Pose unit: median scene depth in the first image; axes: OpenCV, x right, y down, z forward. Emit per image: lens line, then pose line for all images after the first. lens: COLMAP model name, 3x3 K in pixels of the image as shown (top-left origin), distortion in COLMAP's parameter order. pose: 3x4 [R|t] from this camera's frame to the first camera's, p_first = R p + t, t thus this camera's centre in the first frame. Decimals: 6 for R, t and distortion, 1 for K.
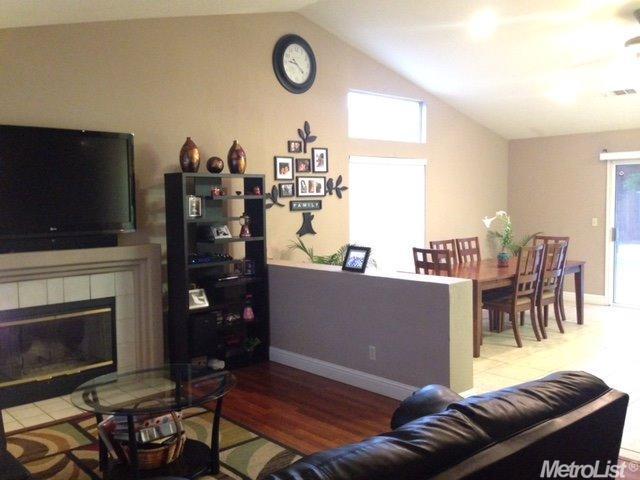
lens RADIAL K [[585.1, 0, 320.8], [0, 585.1, 235.7], [0, 0, 1]] dist [0.048561, 0.000000]
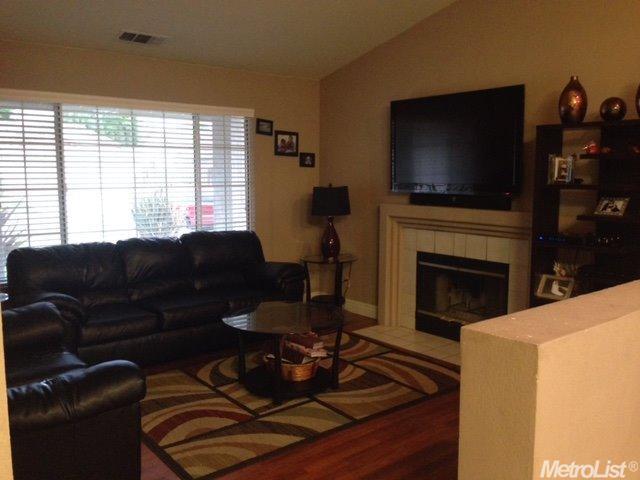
lens RADIAL K [[585.1, 0, 320.7], [0, 585.1, 242.0], [0, 0, 1]] dist [0.048561, 0.000000]
pose [[-0.078005, 0.129665, -0.988485, 0.838775], [-0.067539, 0.988541, 0.135002, -0.053193], [0.994663, 0.077292, -0.068354, 1.088689]]
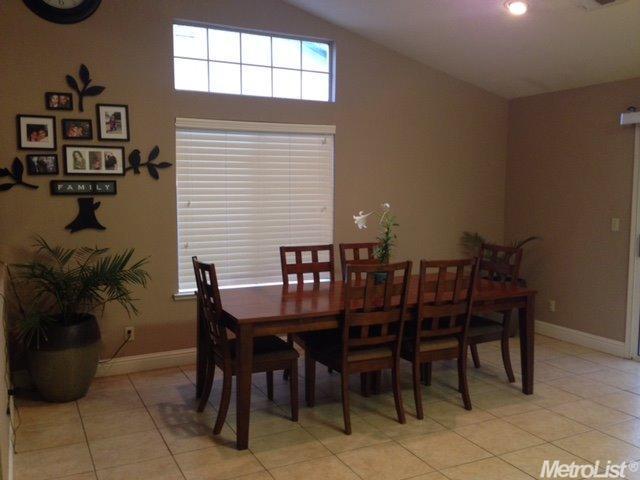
lens RADIAL K [[585.1, 0, 319.4], [0, 585.1, 242.4], [0, 0, 1]] dist [0.048561, 0.000000]
pose [[0.962927, 0.040691, -0.266677, 0.426493], [-0.032382, 0.998845, 0.035485, -0.020803], [0.267813, -0.025534, 0.963132, 0.396954]]
